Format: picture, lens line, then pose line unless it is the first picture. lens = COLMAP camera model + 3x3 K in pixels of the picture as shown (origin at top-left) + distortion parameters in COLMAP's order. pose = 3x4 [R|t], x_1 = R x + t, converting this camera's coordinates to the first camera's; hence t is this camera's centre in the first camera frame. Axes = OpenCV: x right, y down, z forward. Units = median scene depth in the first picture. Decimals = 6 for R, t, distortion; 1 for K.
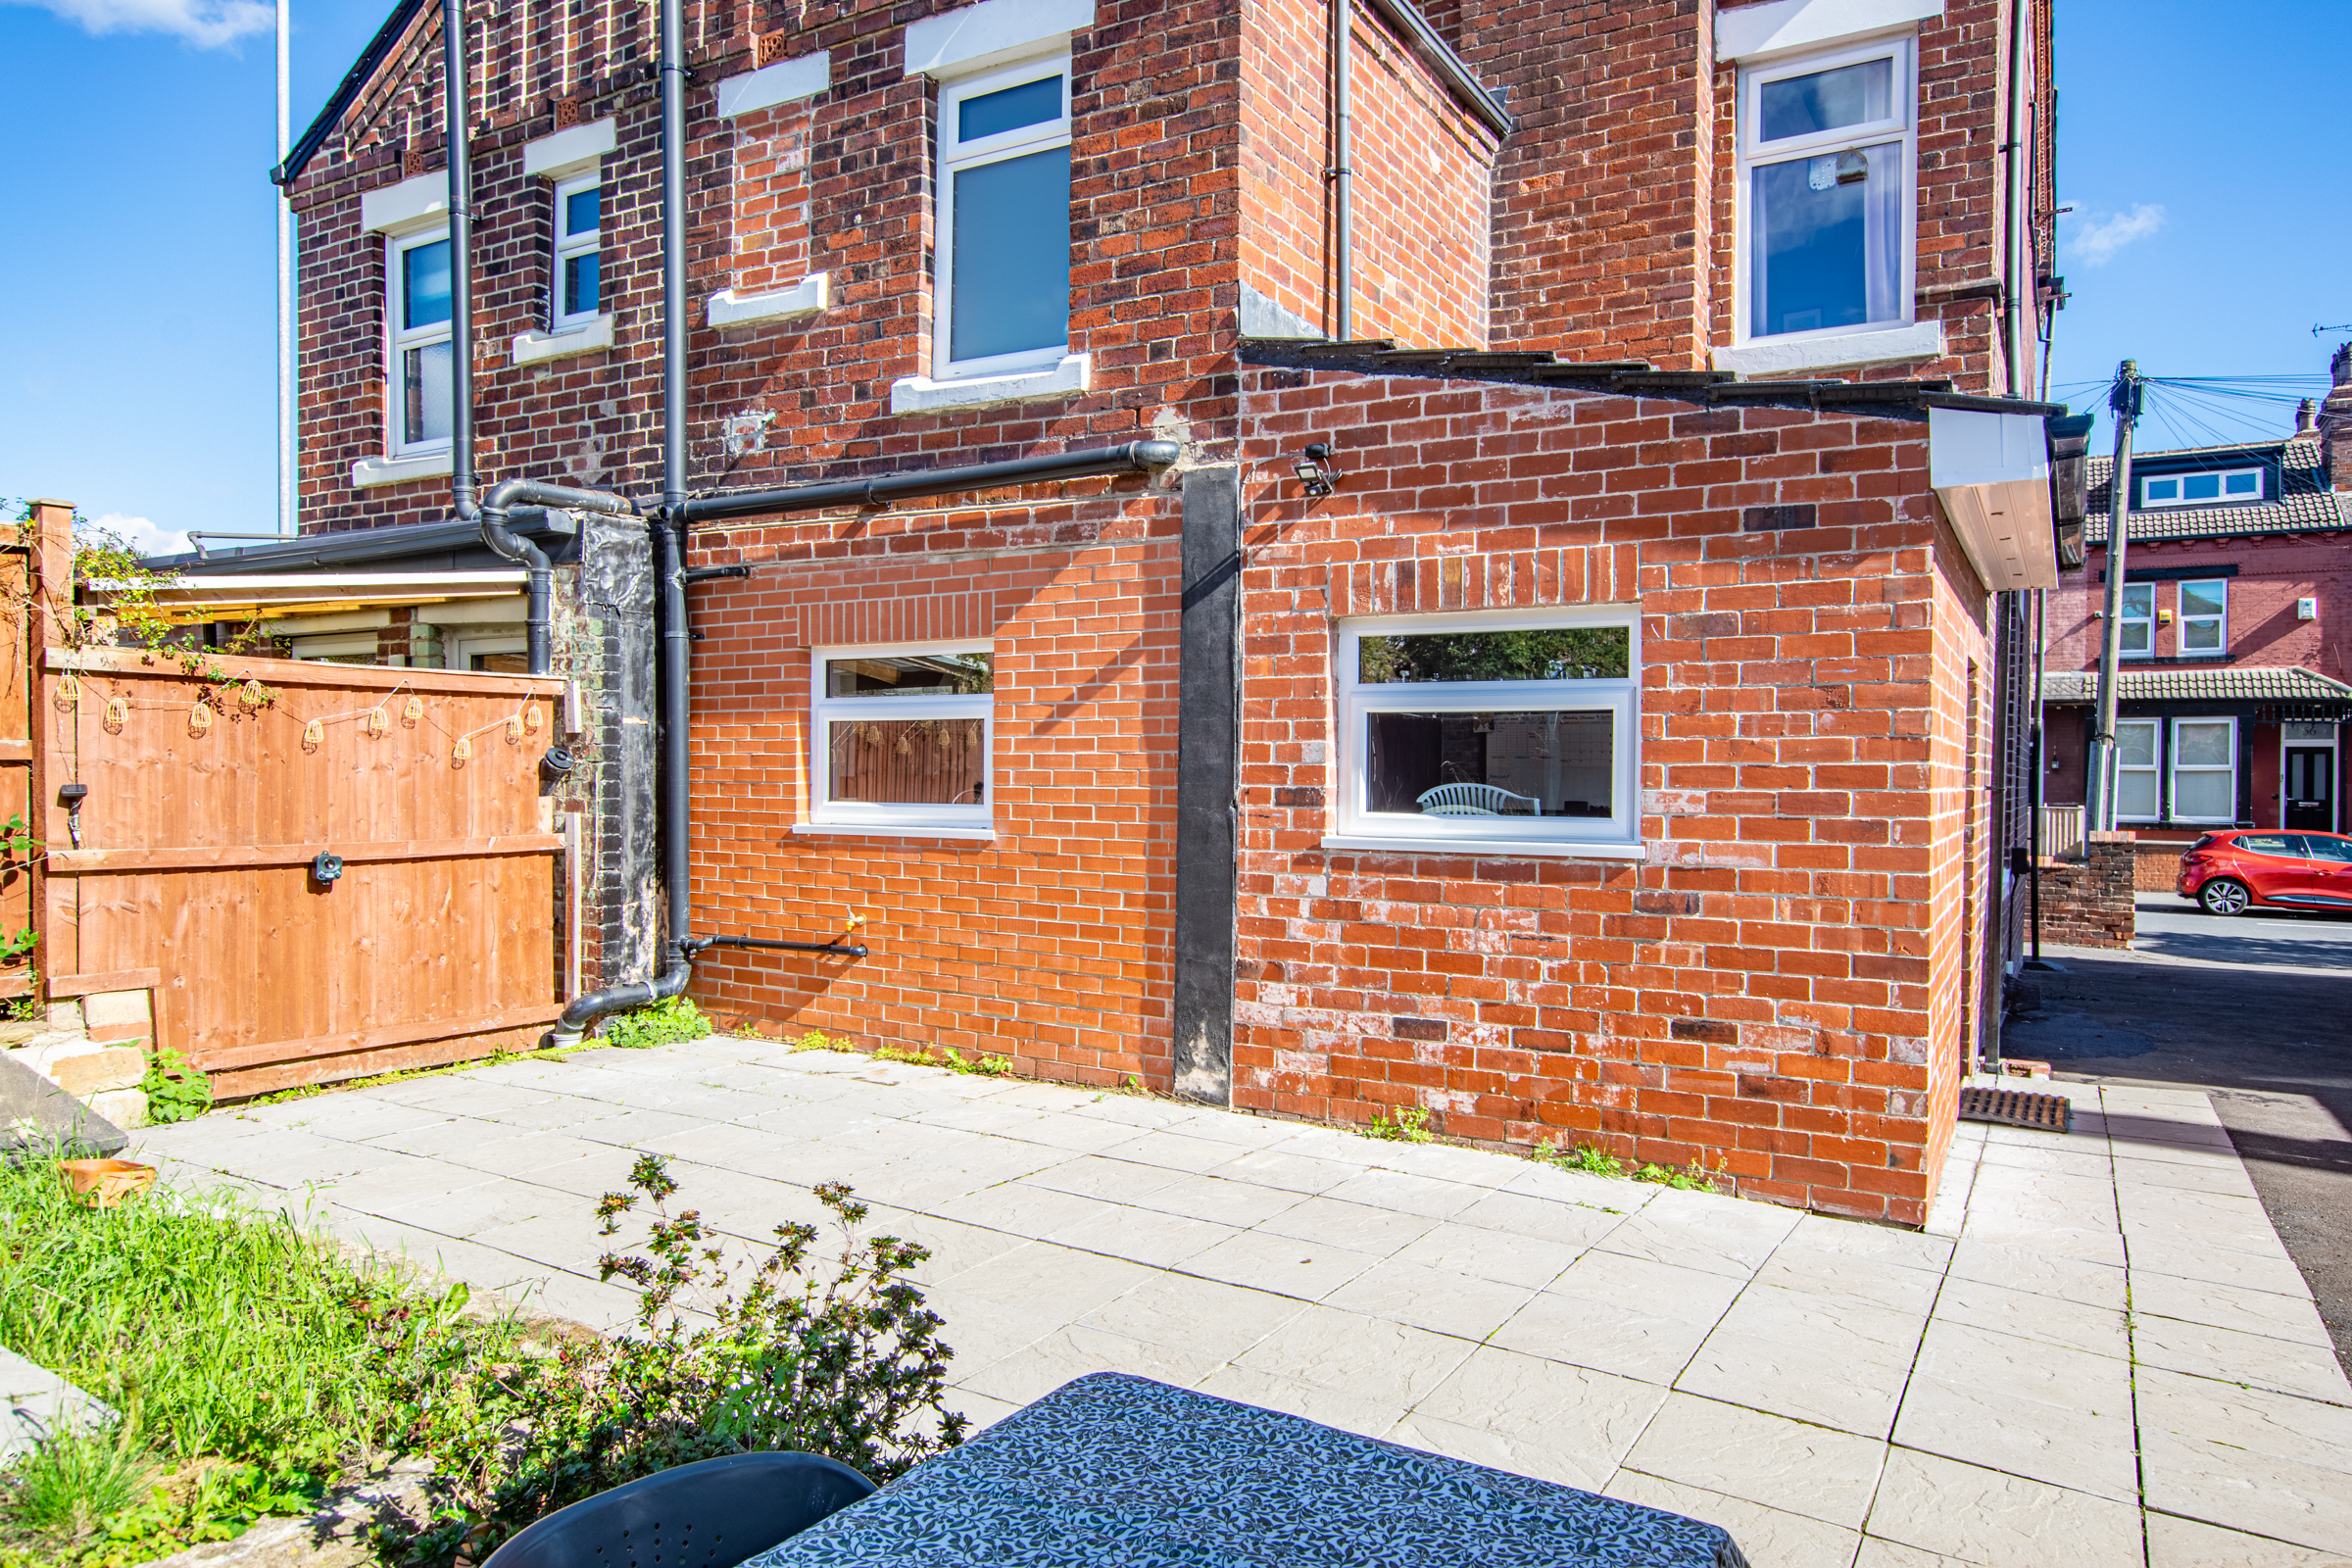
lens RADIAL K [[1494.5, 0, 1190.5], [0, 1494.5, 777.7], [0, 0, 1]] dist [-0.017787, -0.001569]
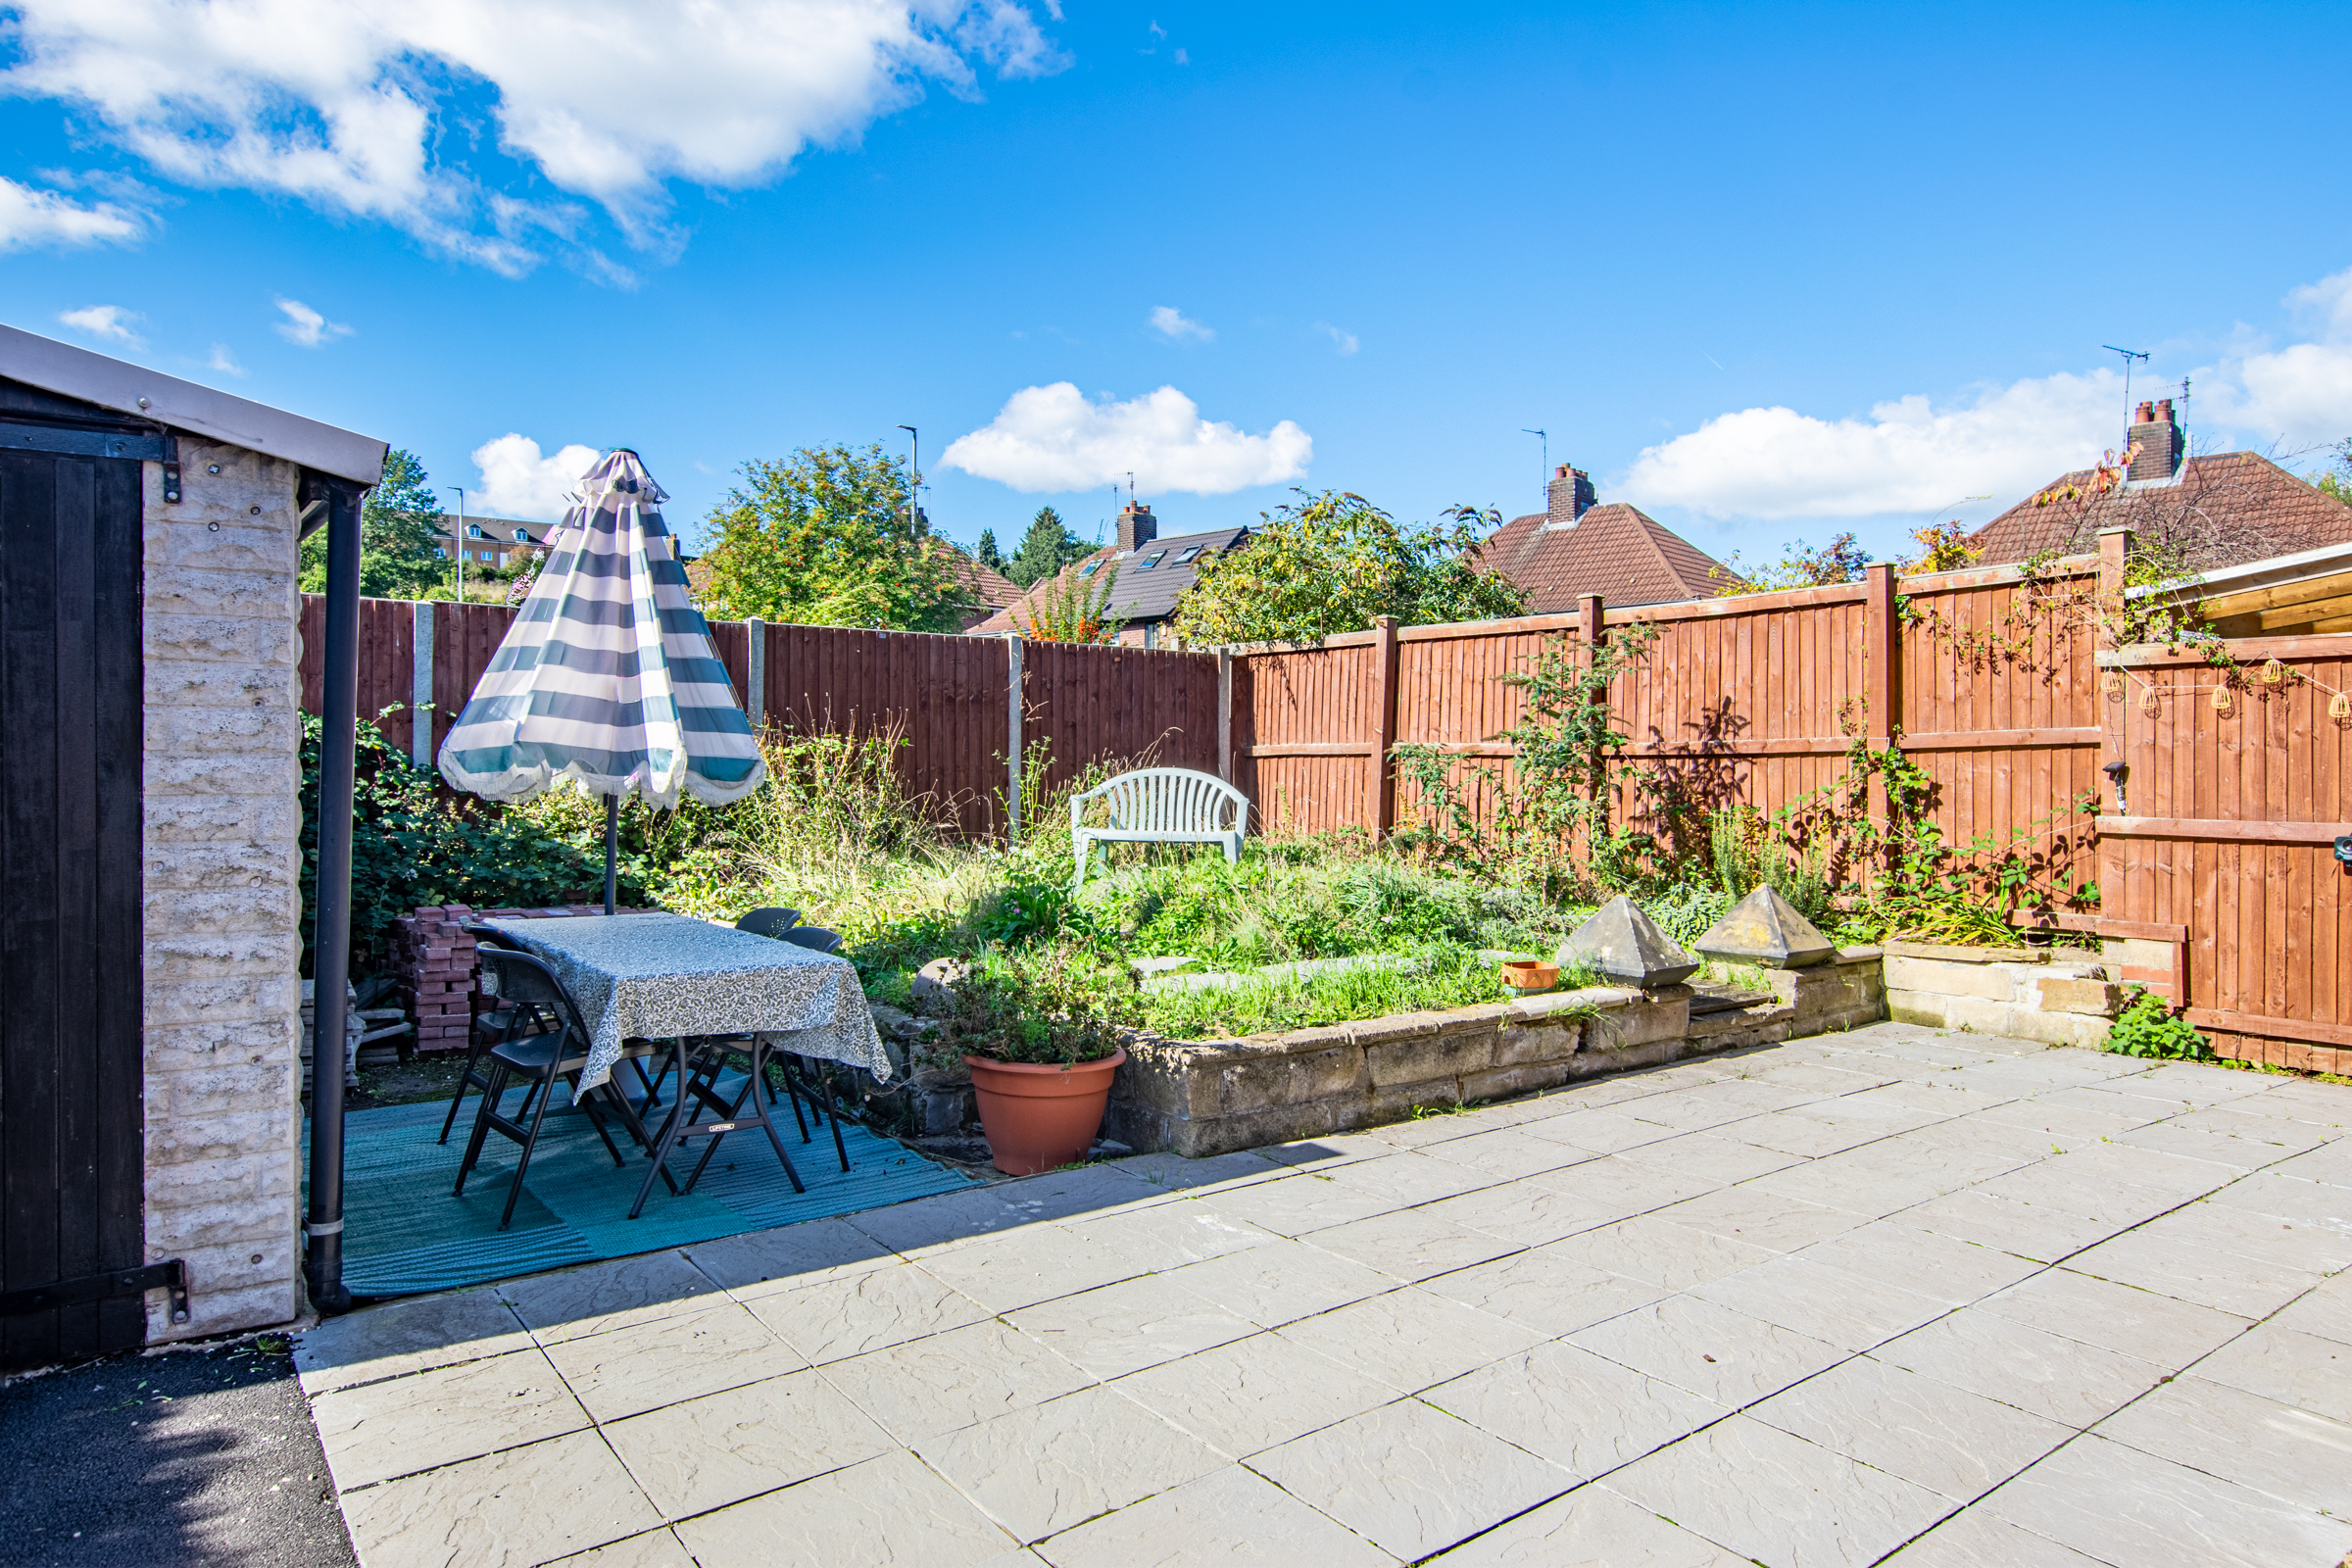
lens RADIAL K [[1494.5, 0, 1190.5], [0, 1494.5, 777.7], [0, 0, 1]] dist [-0.017787, -0.001569]
pose [[-0.376904, -0.001614, -0.926251, 0.622568], [-0.001830, 0.999998, -0.000998, 0.018973], [0.926250, 0.001319, -0.376906, 0.733357]]
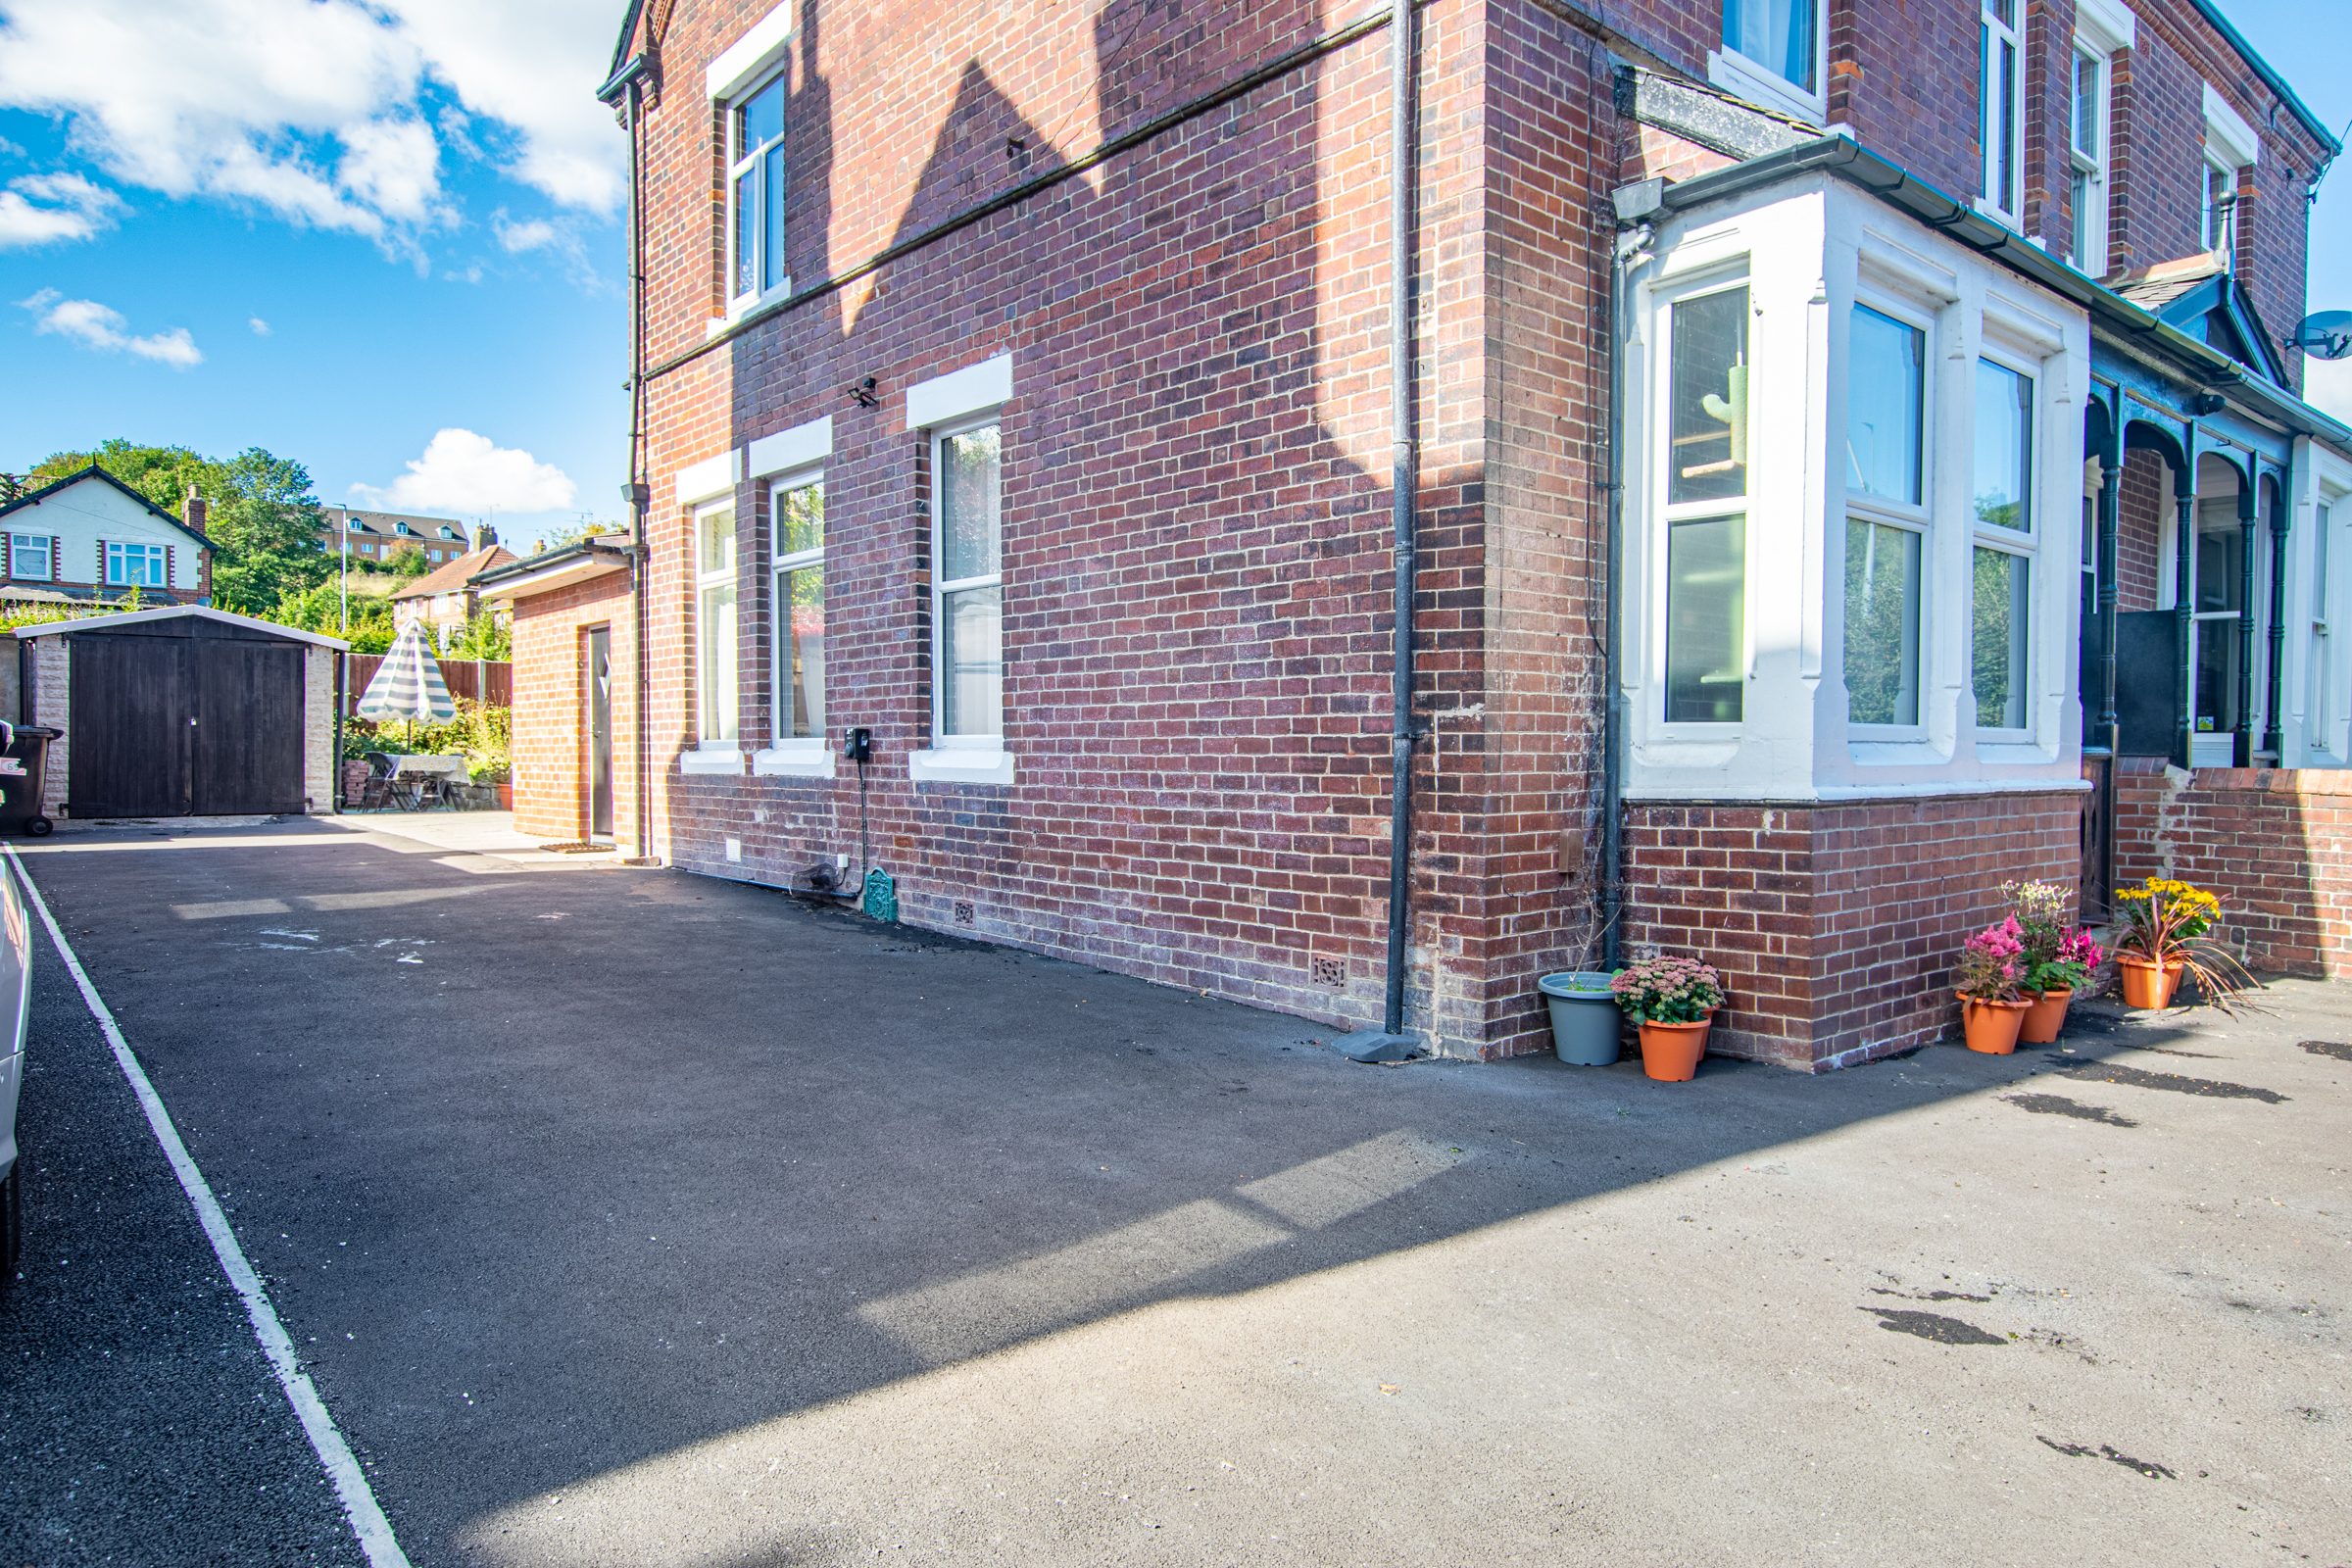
lens RADIAL K [[1494.5, 0, 1190.5], [0, 1494.5, 777.7], [0, 0, 1]] dist [-0.017787, -0.001569]
pose [[-0.315946, -0.000446, -0.948777, 1.565410], [-0.009441, 0.999952, 0.002673, 0.076767], [0.948730, 0.009802, -0.315935, 1.753409]]
